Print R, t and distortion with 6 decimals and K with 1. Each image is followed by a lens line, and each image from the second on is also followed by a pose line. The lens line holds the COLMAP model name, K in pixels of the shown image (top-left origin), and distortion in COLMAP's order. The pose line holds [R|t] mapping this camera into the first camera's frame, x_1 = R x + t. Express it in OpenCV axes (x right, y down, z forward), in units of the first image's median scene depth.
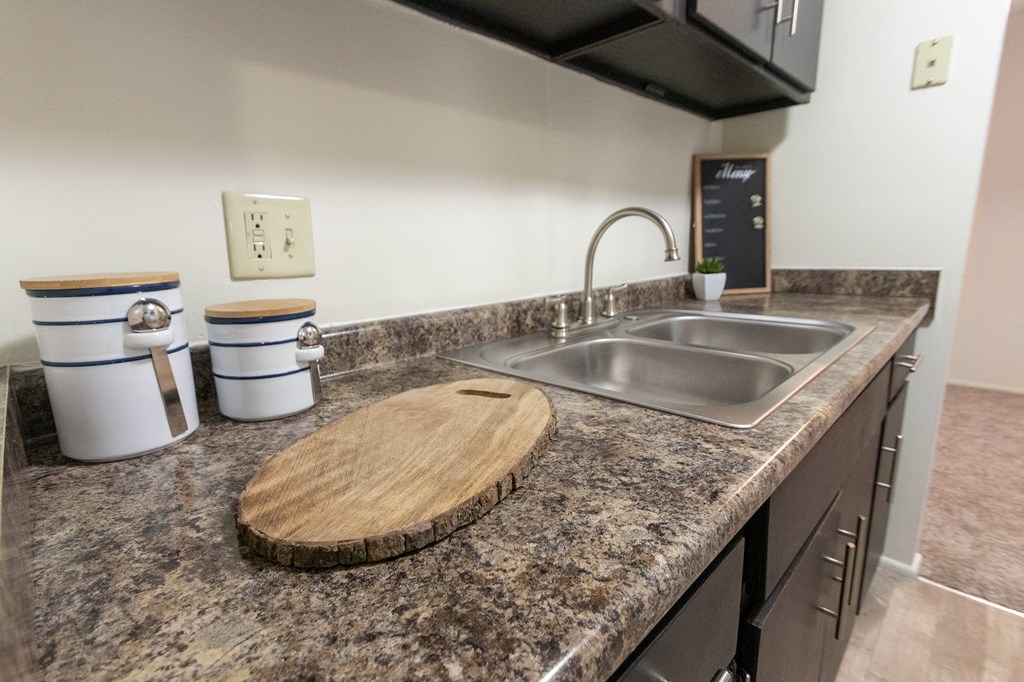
lens RADIAL K [[465.6, 0, 508.9], [0, 465.6, 336.5], [0, 0, 1]] dist [-0.003729, -0.000747]
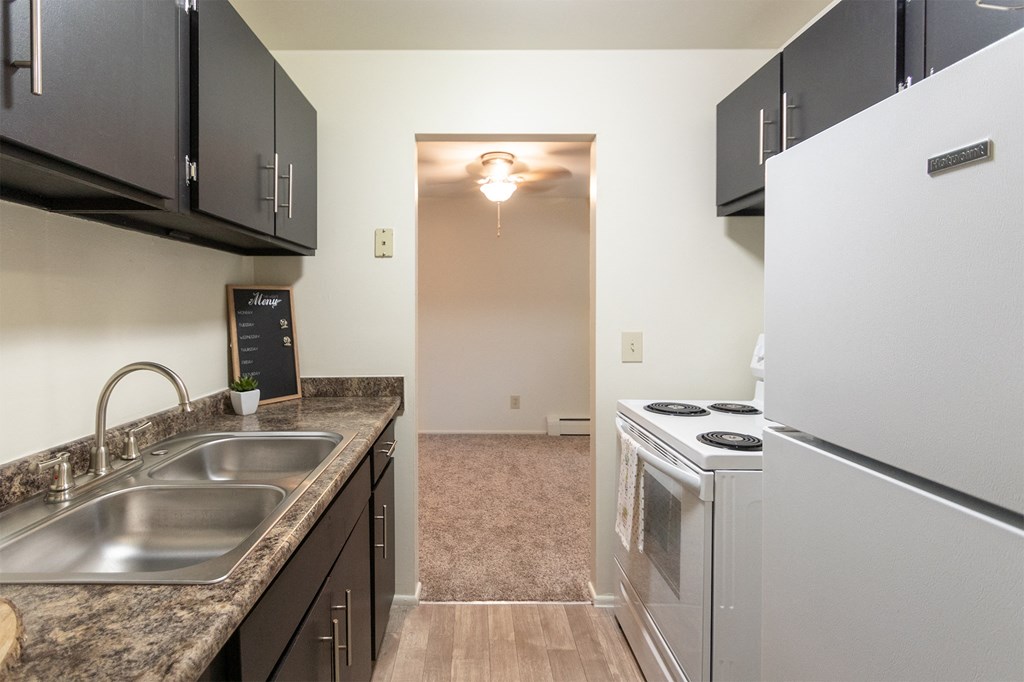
lens RADIAL K [[470.0, 0, 469.4], [0, 470.0, 302.5], [0, 0, 1]] dist [0.002123, -0.000544]
pose [[0.727122, 0.006600, 0.686476, 0.046671], [0.123578, 0.982361, -0.140340, -0.130313], [-0.675294, 0.186877, 0.713481, -0.244011]]
